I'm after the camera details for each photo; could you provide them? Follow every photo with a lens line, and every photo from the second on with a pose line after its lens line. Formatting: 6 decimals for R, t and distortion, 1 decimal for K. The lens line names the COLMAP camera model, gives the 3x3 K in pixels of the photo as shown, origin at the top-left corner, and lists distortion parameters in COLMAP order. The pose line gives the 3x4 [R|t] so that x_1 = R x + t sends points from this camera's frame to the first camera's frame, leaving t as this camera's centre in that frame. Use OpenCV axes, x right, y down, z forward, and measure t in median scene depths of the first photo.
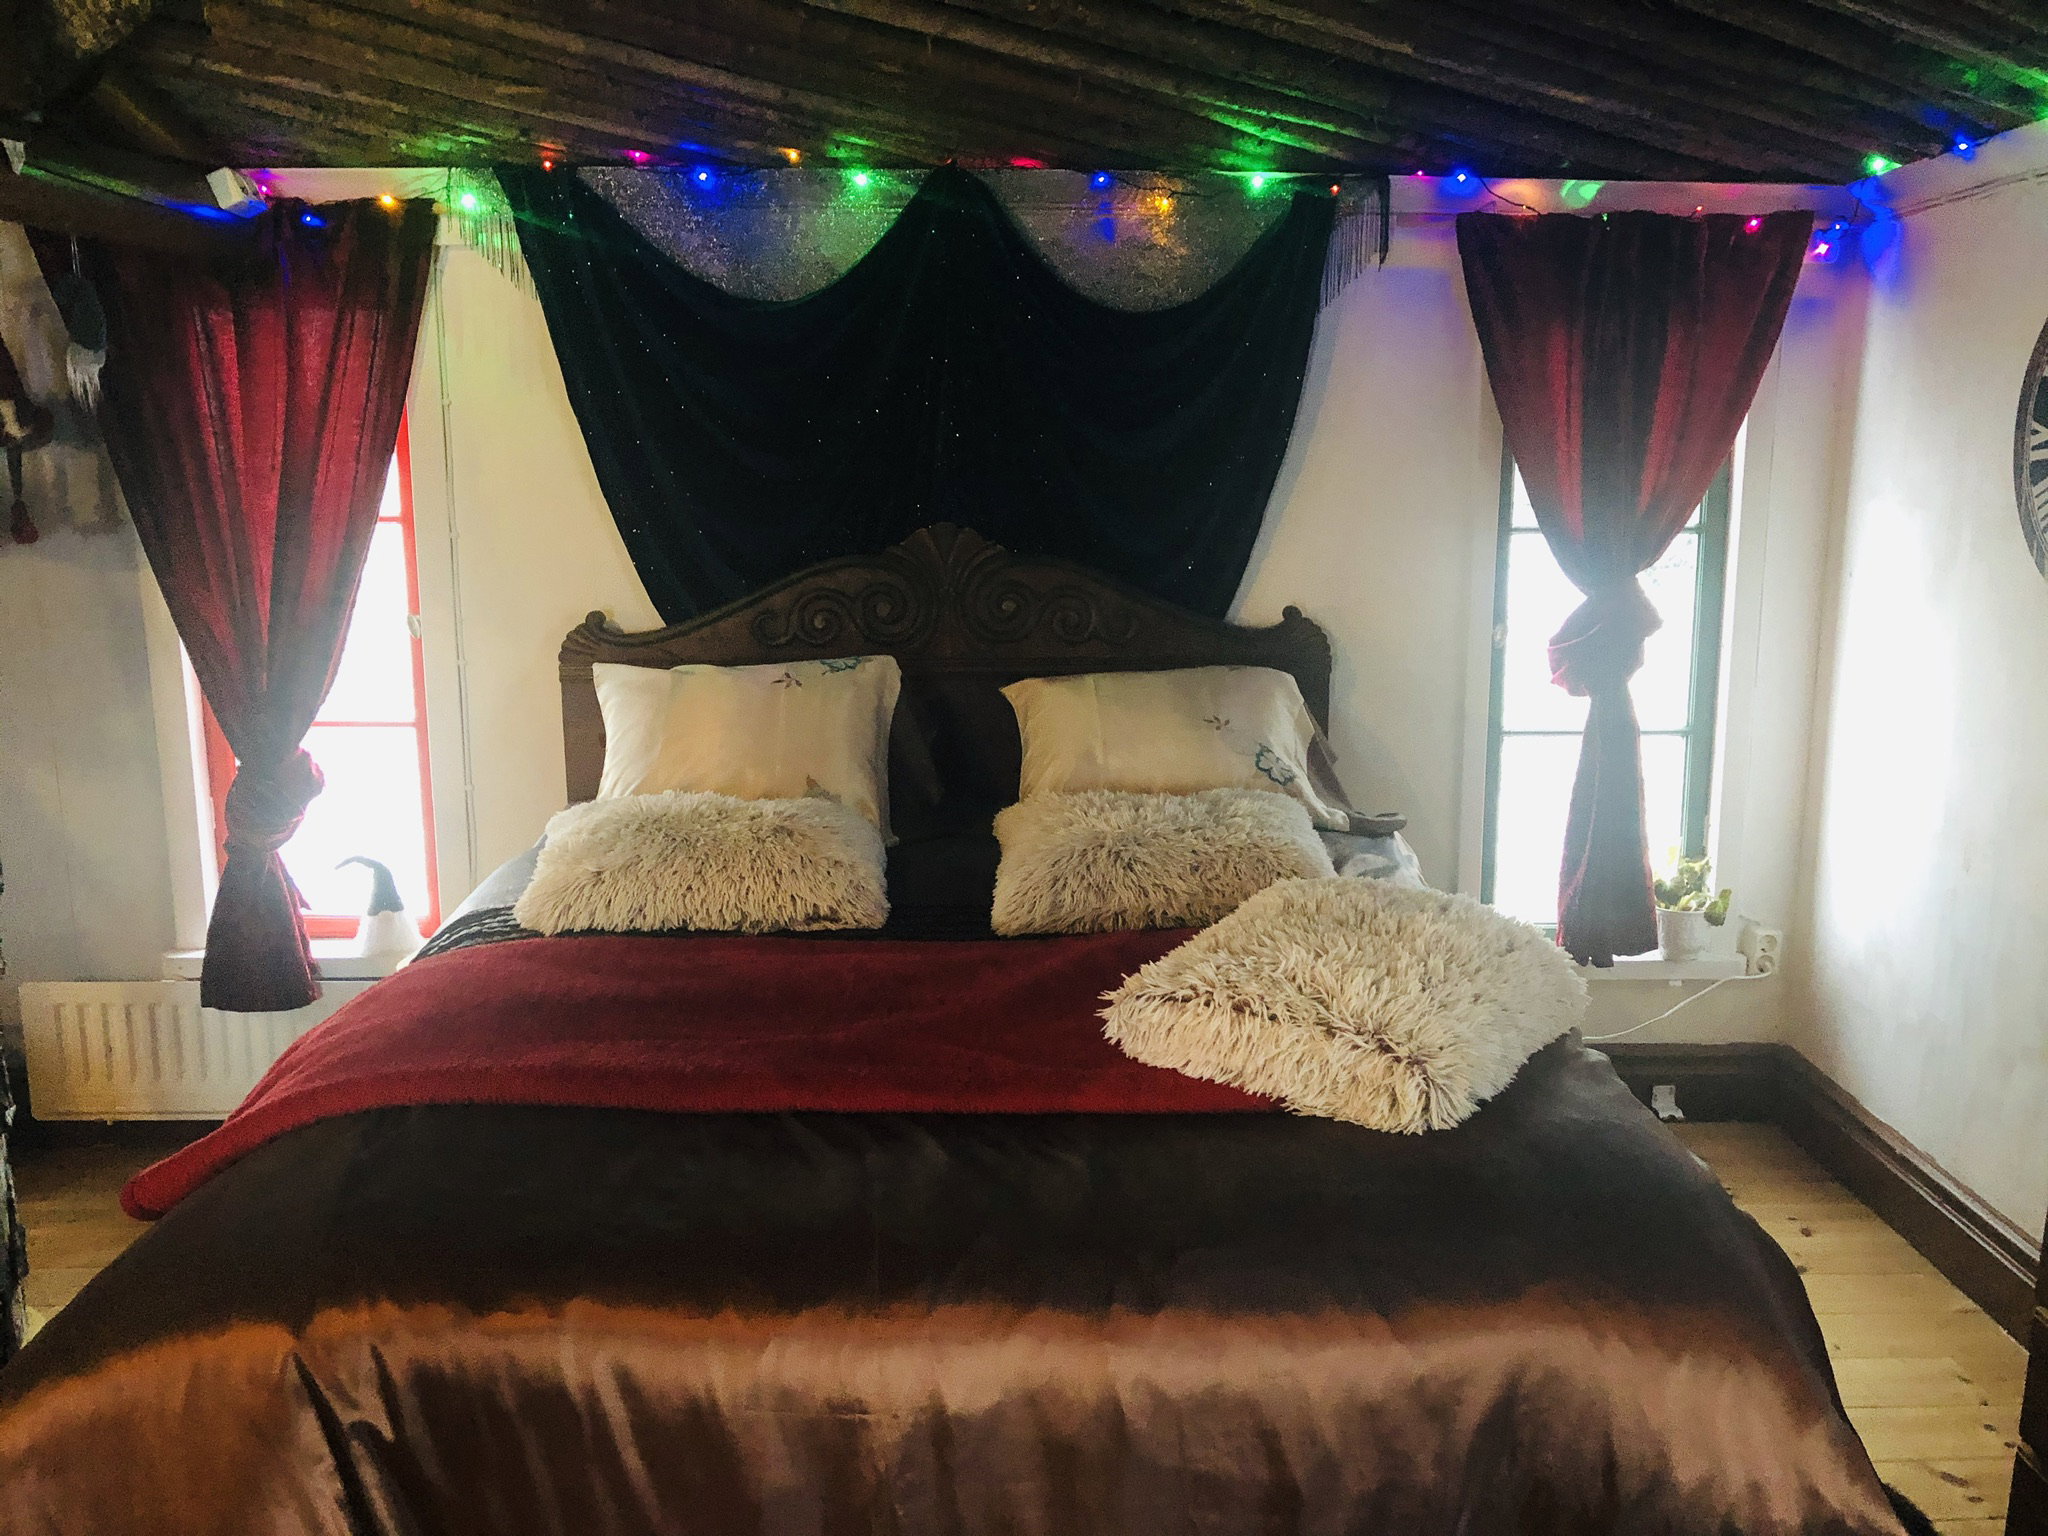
lens RADIAL K [[1649.7, 0, 1019.5], [0, 1649.7, 735.2], [0, 0, 1]] dist [0.089268, -0.086580]
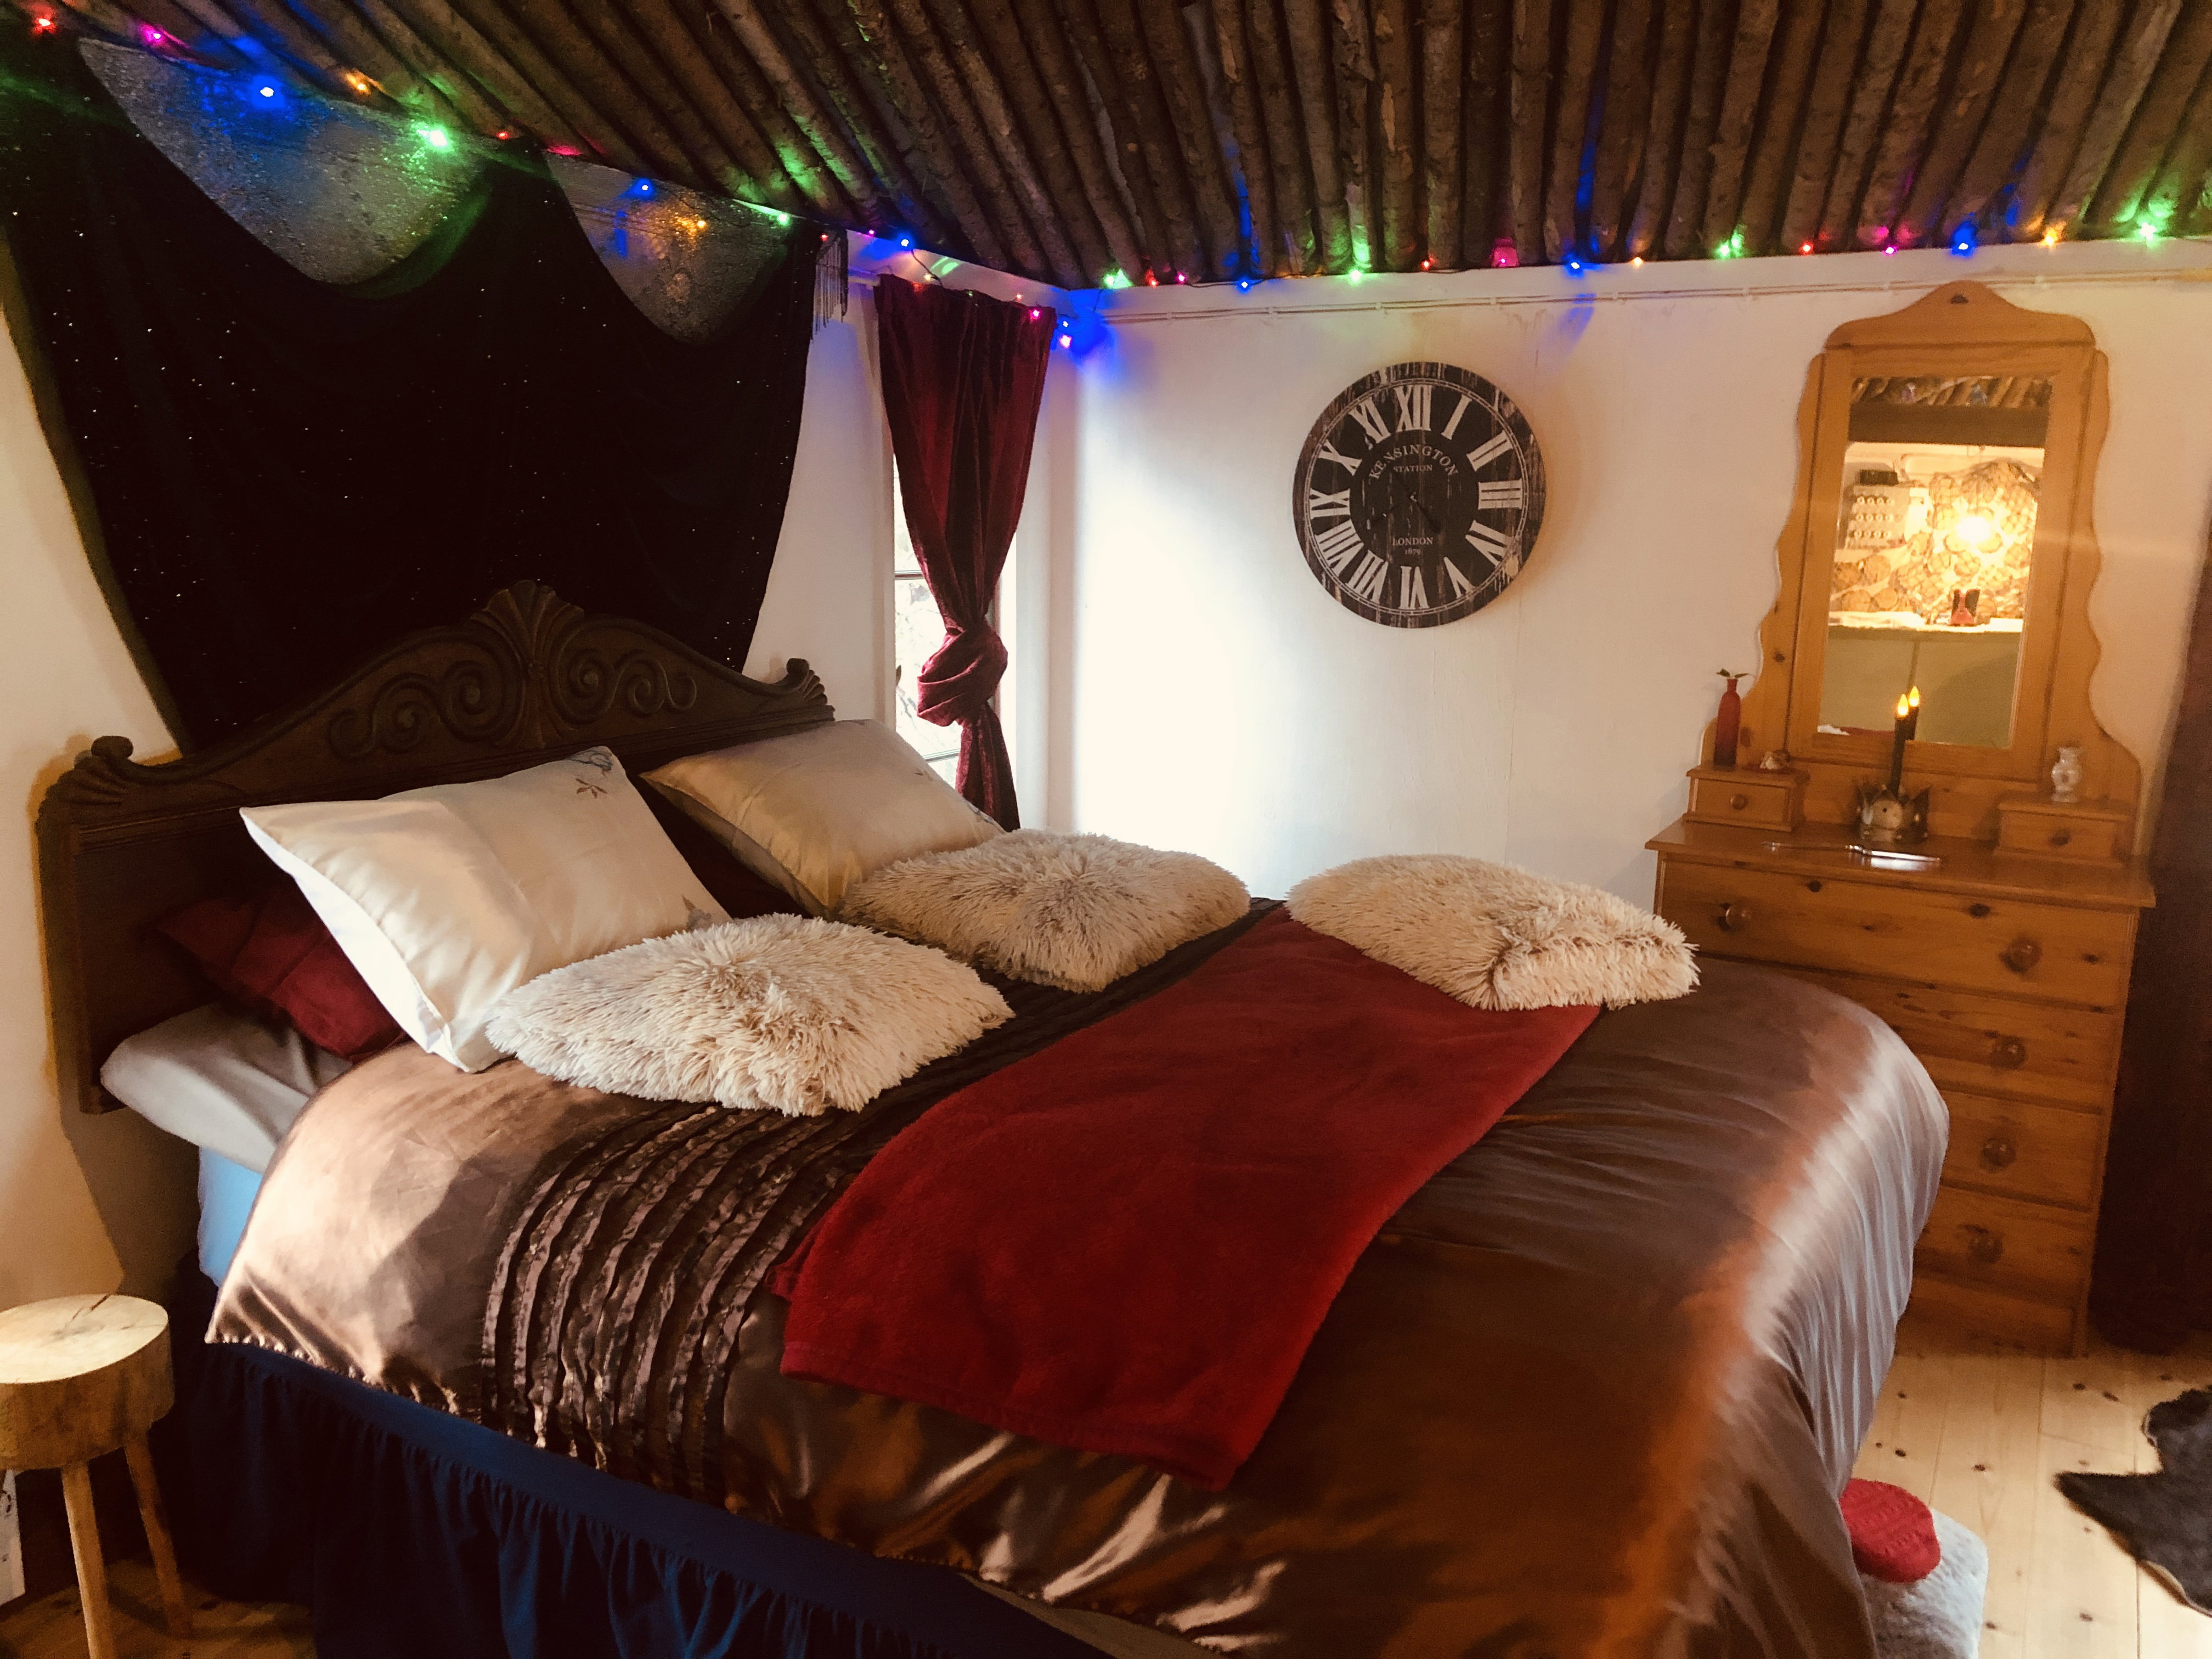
lens RADIAL K [[1817.8, 0, 1109.5], [0, 1817.8, 801.3], [0, 0, 1]] dist [0.047063, -0.007409]
pose [[0.481059, -0.136008, 0.866074, -0.711601], [0.126470, 0.988326, 0.084959, -0.064539], [-0.867518, 0.068662, 0.492644, 0.335564]]
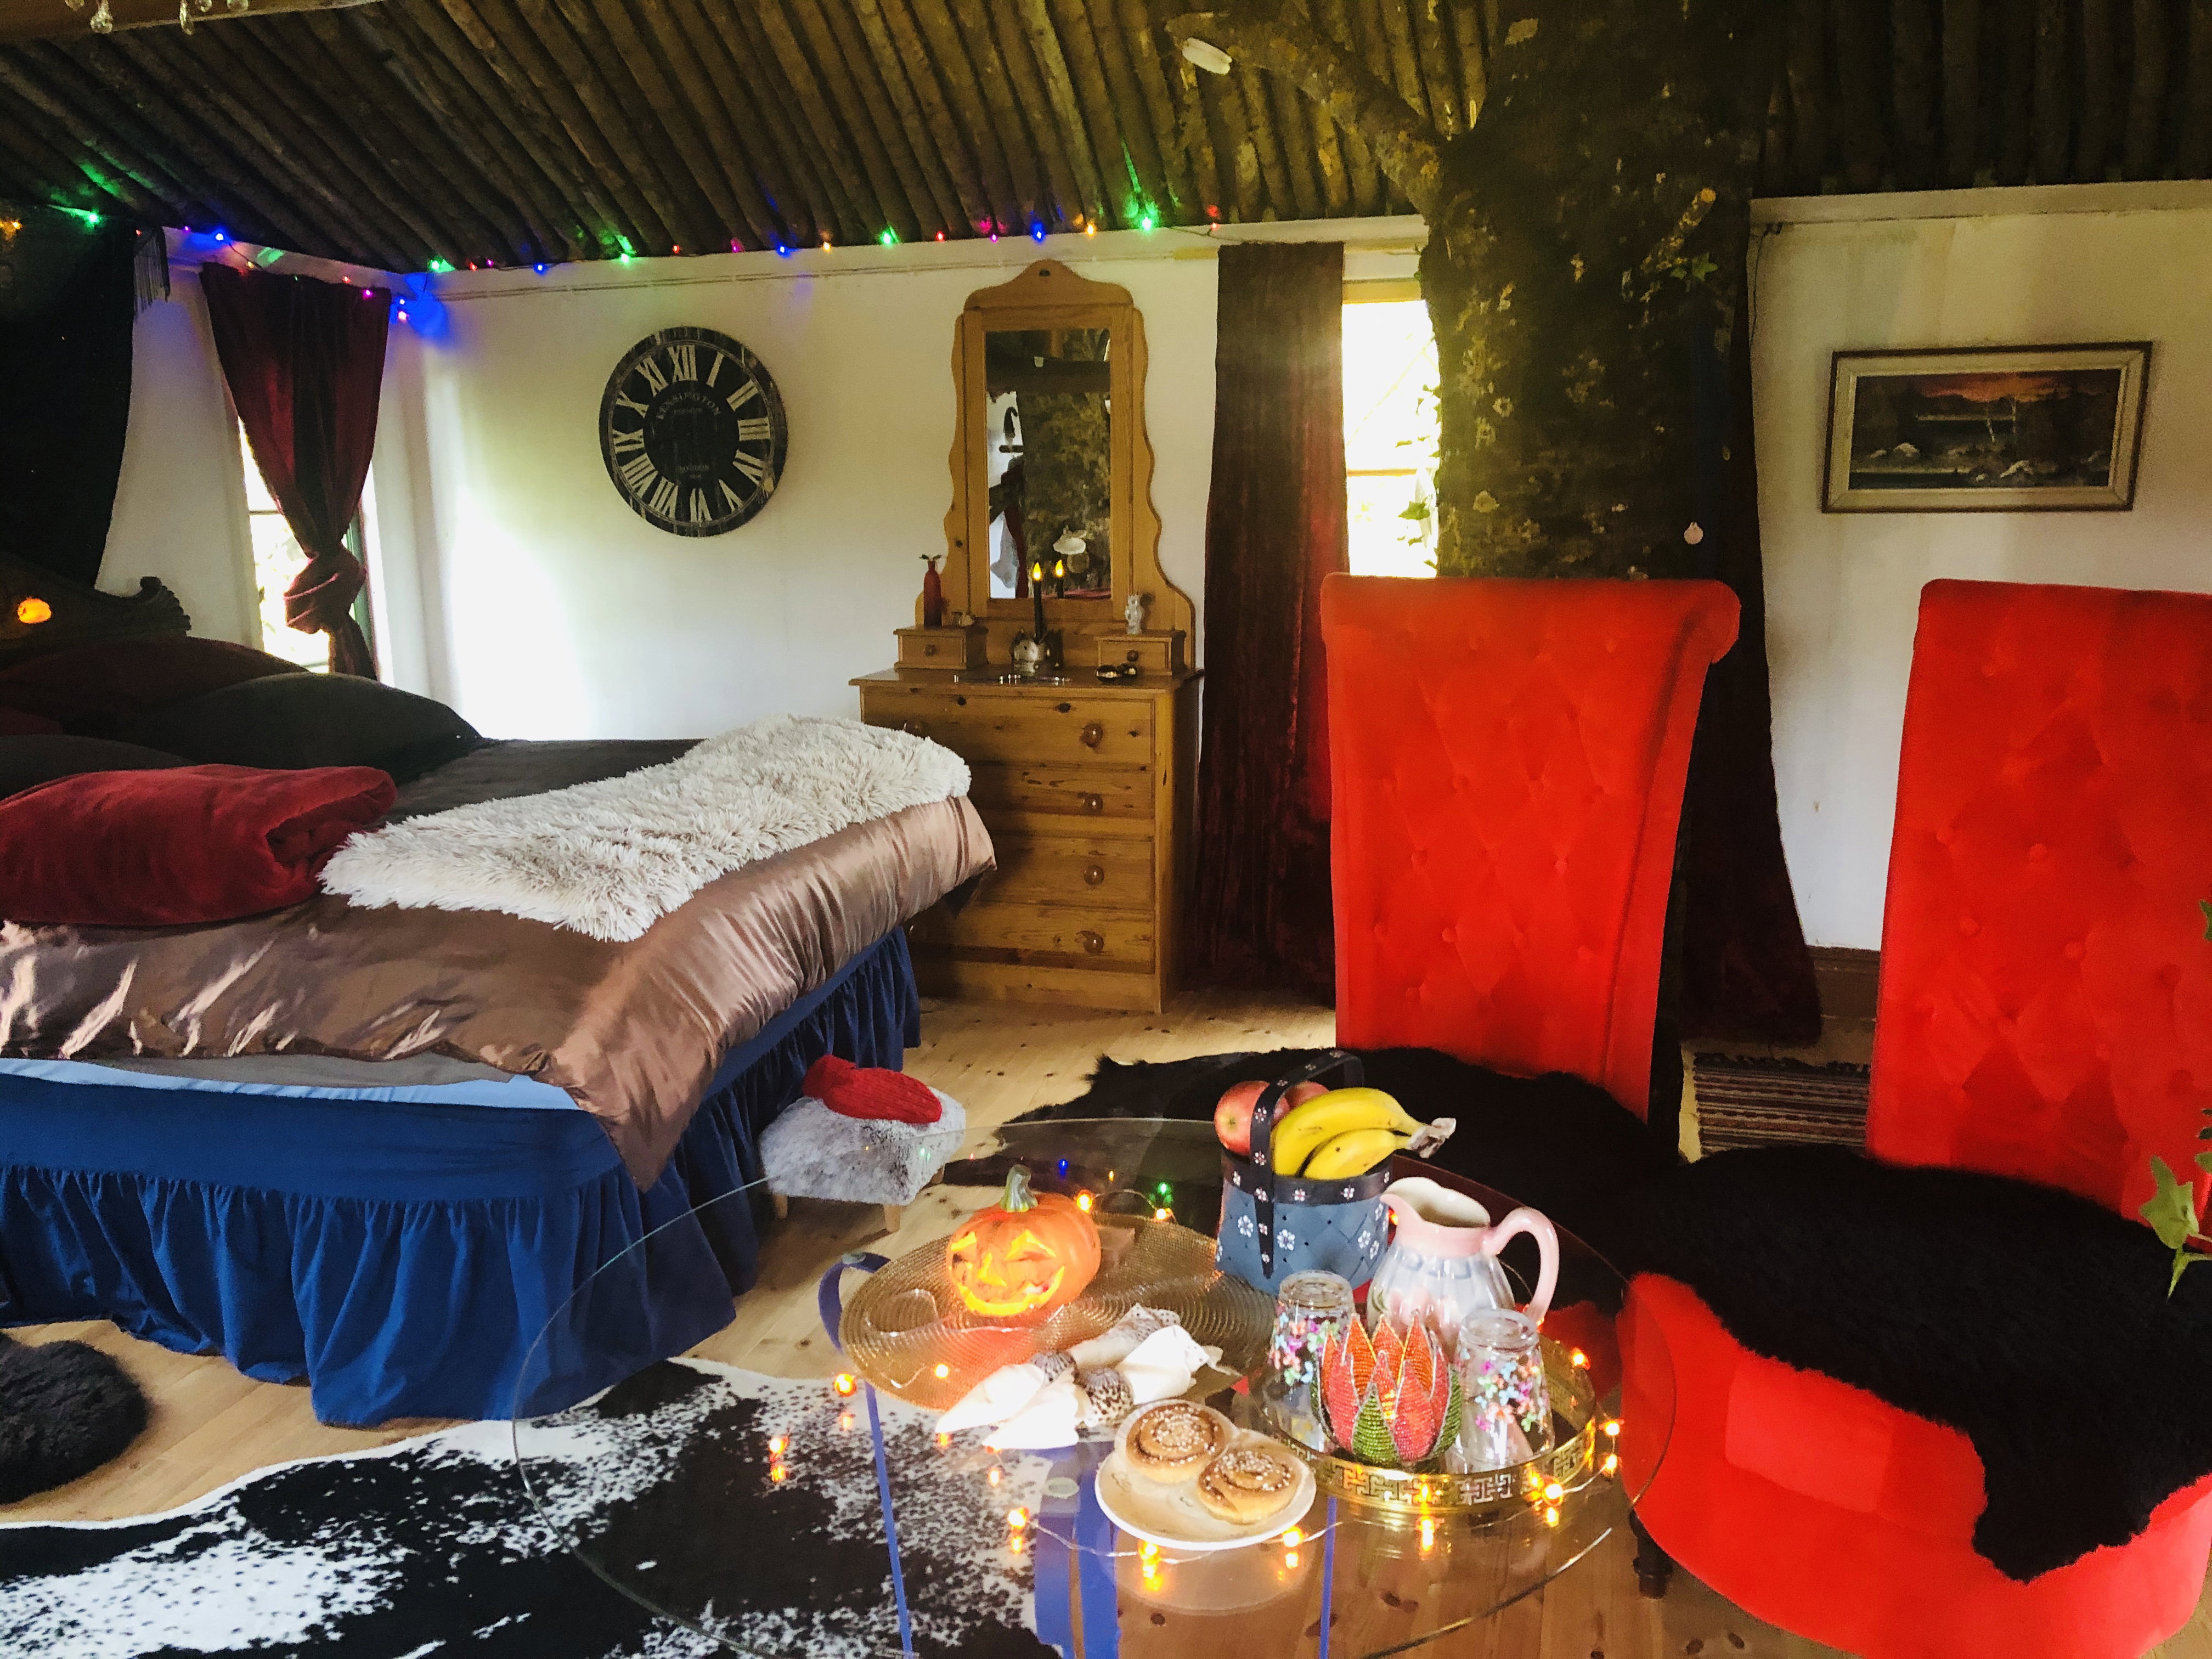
lens RADIAL K [[1781.8, 0, 1101.1], [0, 1781.8, 794.1], [0, 0, 1]] dist [0.089268, -0.086580]
pose [[0.296966, -0.176721, 0.938393, -0.926887], [0.181702, 0.975228, 0.126156, 0.037185], [-0.937441, 0.133044, 0.321720, -0.045956]]
